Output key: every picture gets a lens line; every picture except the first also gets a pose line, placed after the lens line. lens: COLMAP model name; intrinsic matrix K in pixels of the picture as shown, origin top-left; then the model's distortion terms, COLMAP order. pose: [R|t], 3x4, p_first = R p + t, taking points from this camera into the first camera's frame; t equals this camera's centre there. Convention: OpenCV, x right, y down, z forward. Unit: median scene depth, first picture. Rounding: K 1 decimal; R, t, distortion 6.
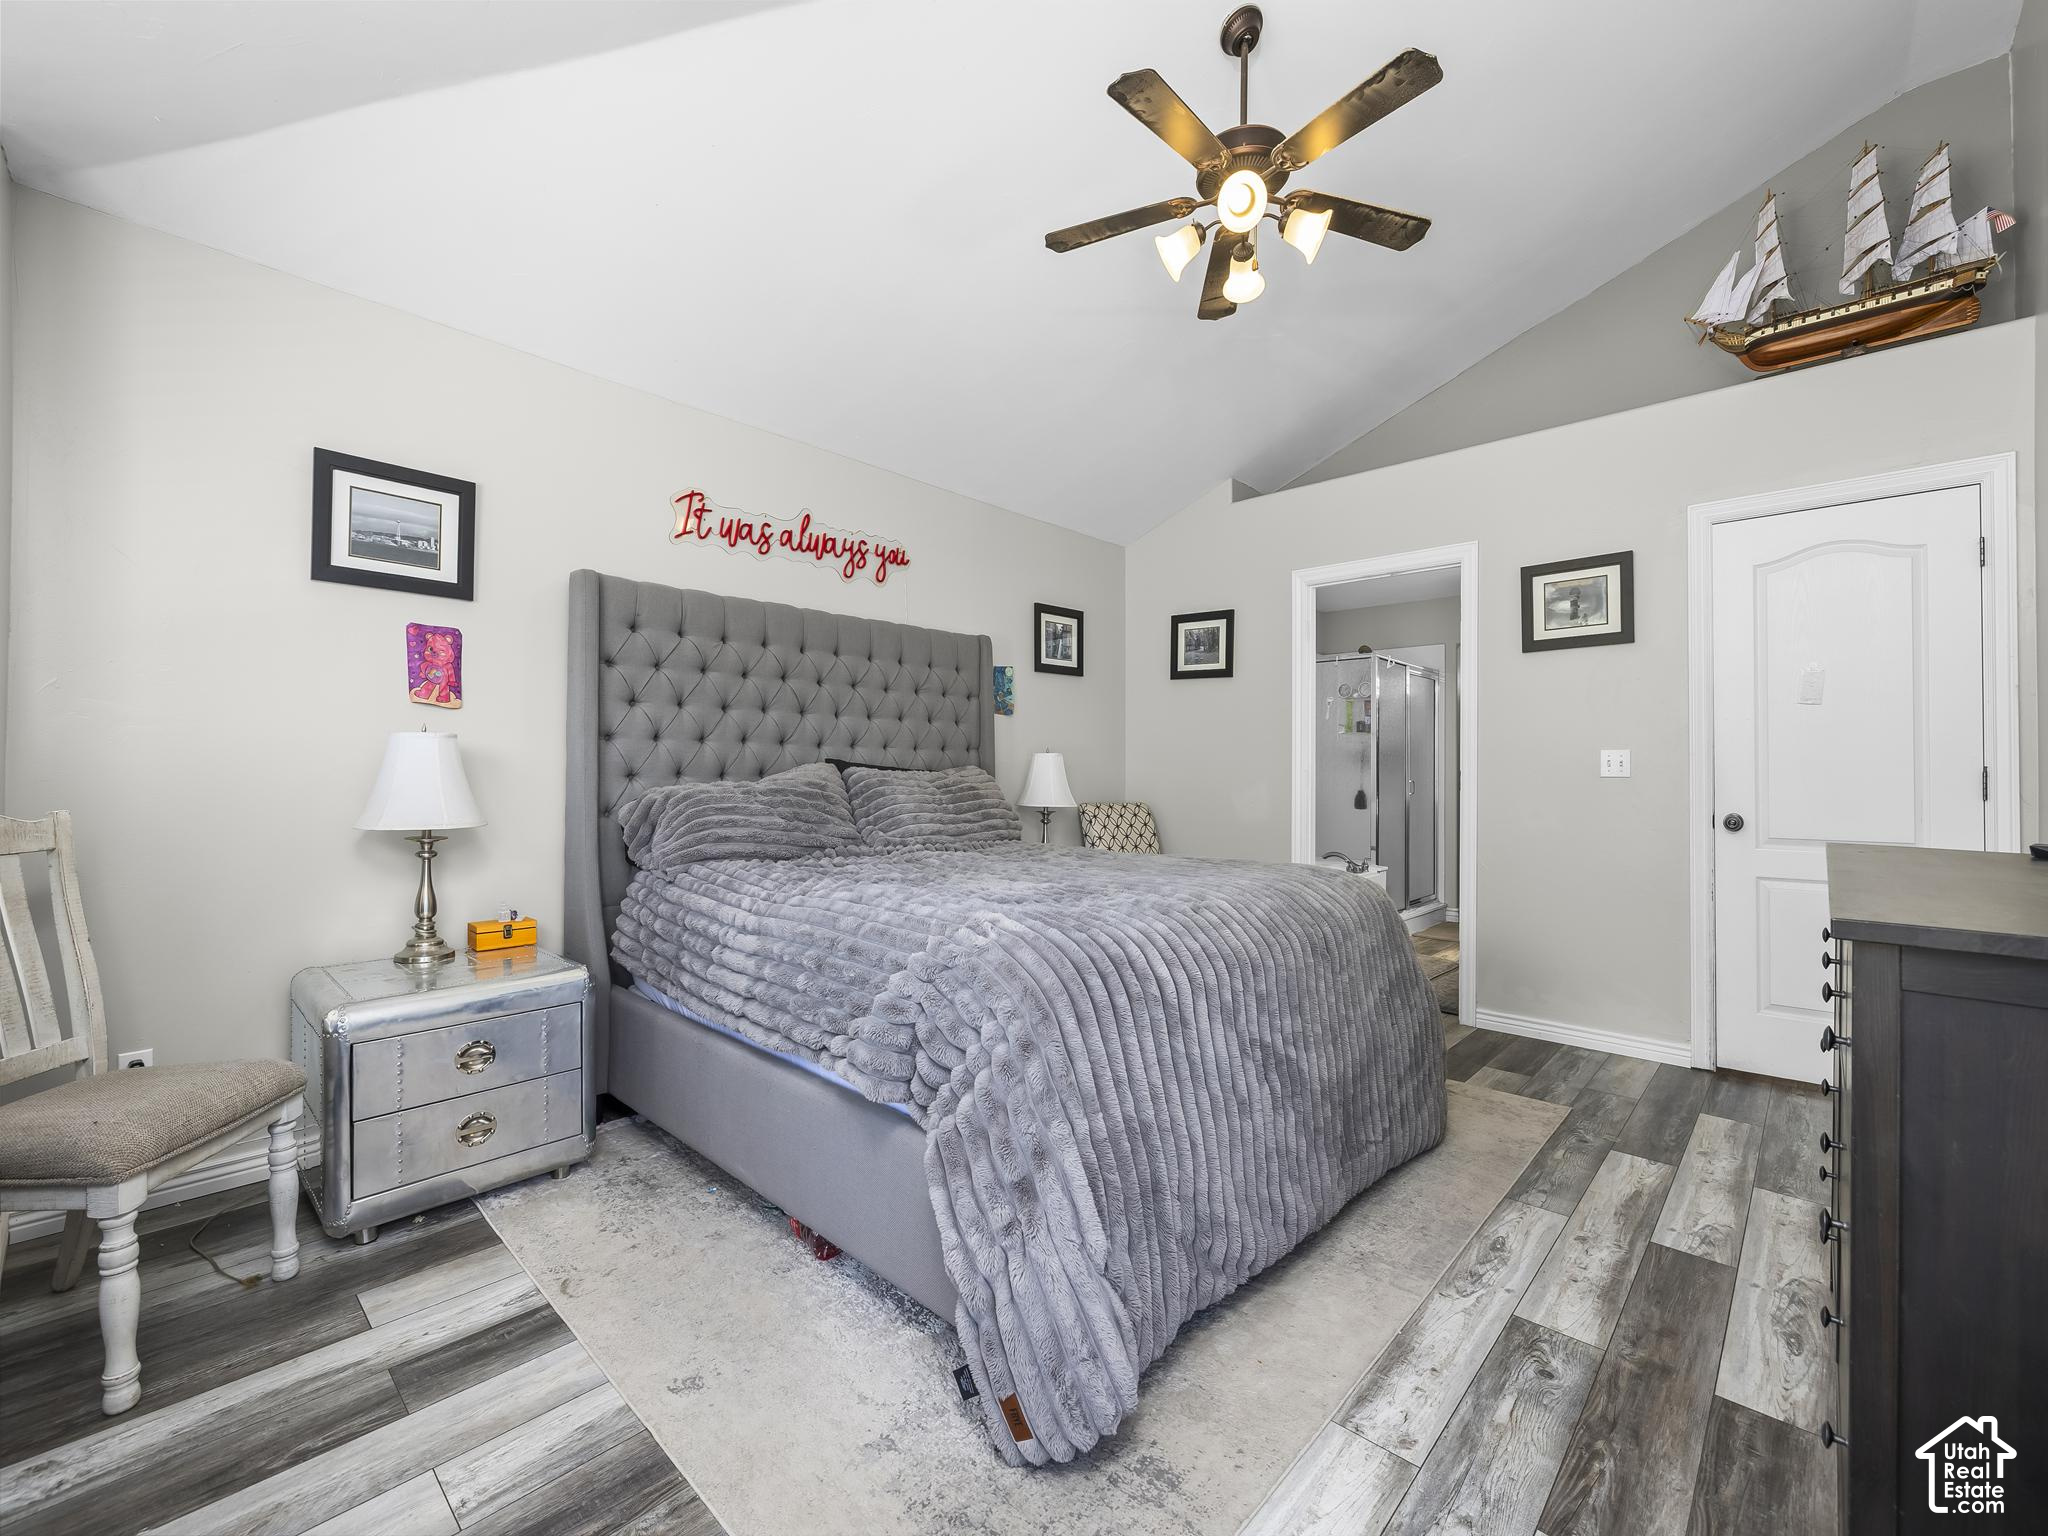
lens RADIAL K [[859.9, 0, 1026.8], [0, 859.9, 776.8], [0, 0, 1]] dist [0.000136, -0.000513]
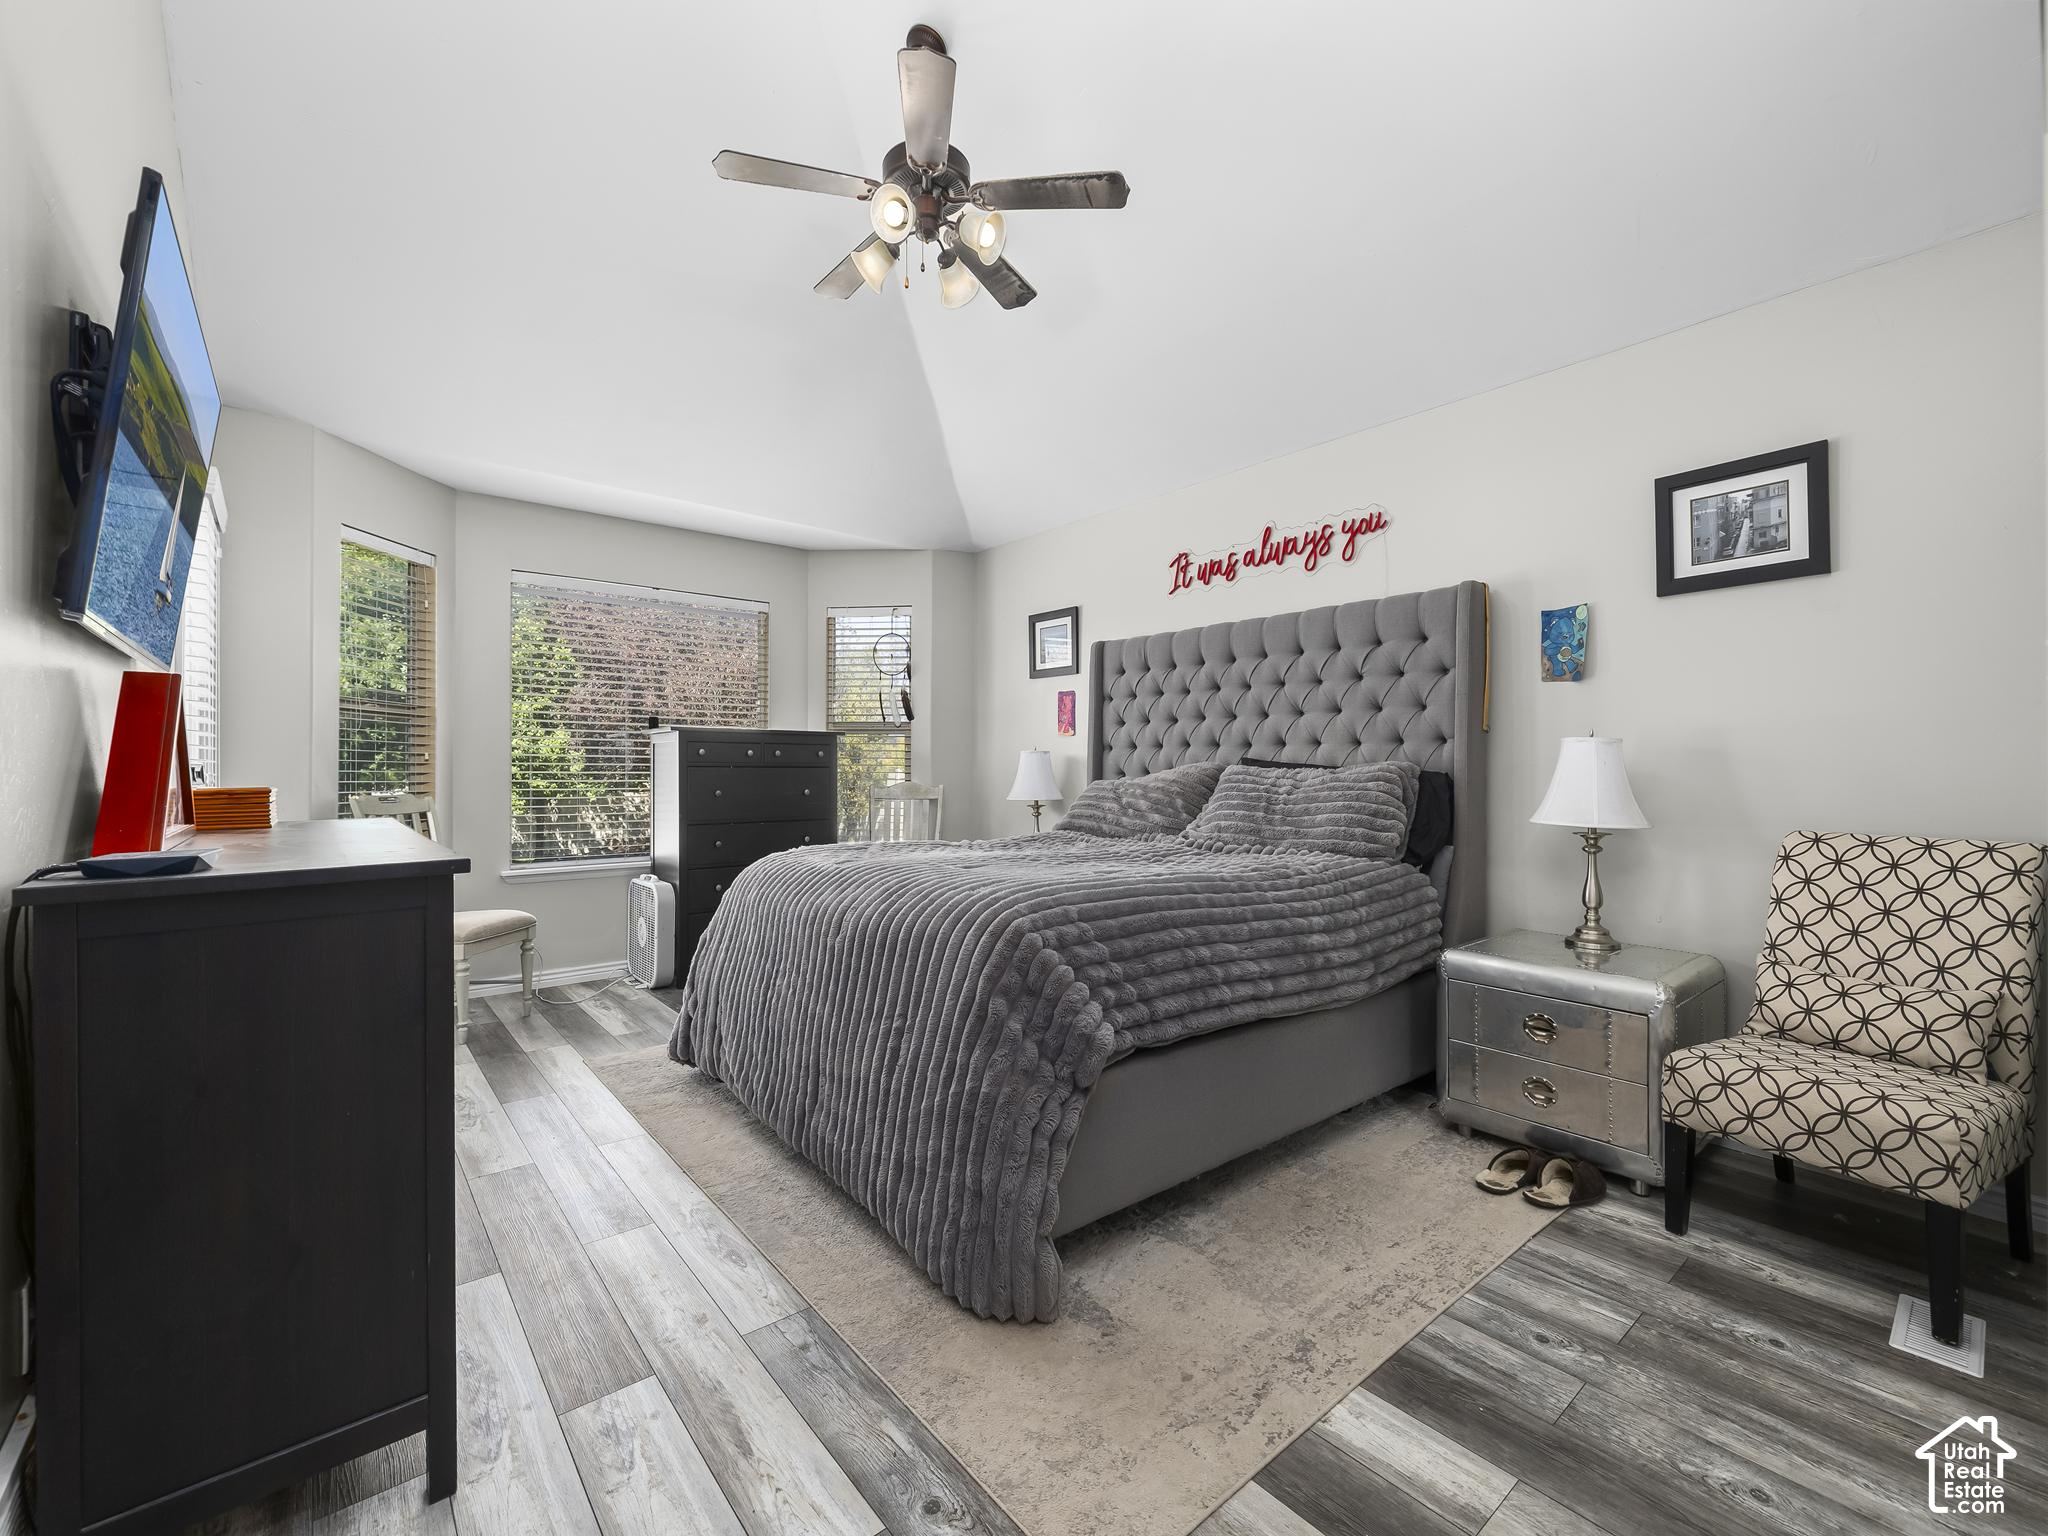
lens RADIAL K [[861.5, 0, 1021.7], [0, 861.5, 782.2], [0, 0, 1]] dist [-0.029294, 0.000036]
pose [[-0.130126, 0.007632, -0.991468, 0.811020], [-0.004517, 0.999955, 0.008290, 0.003309], [0.991487, 0.005557, -0.130086, 0.807928]]
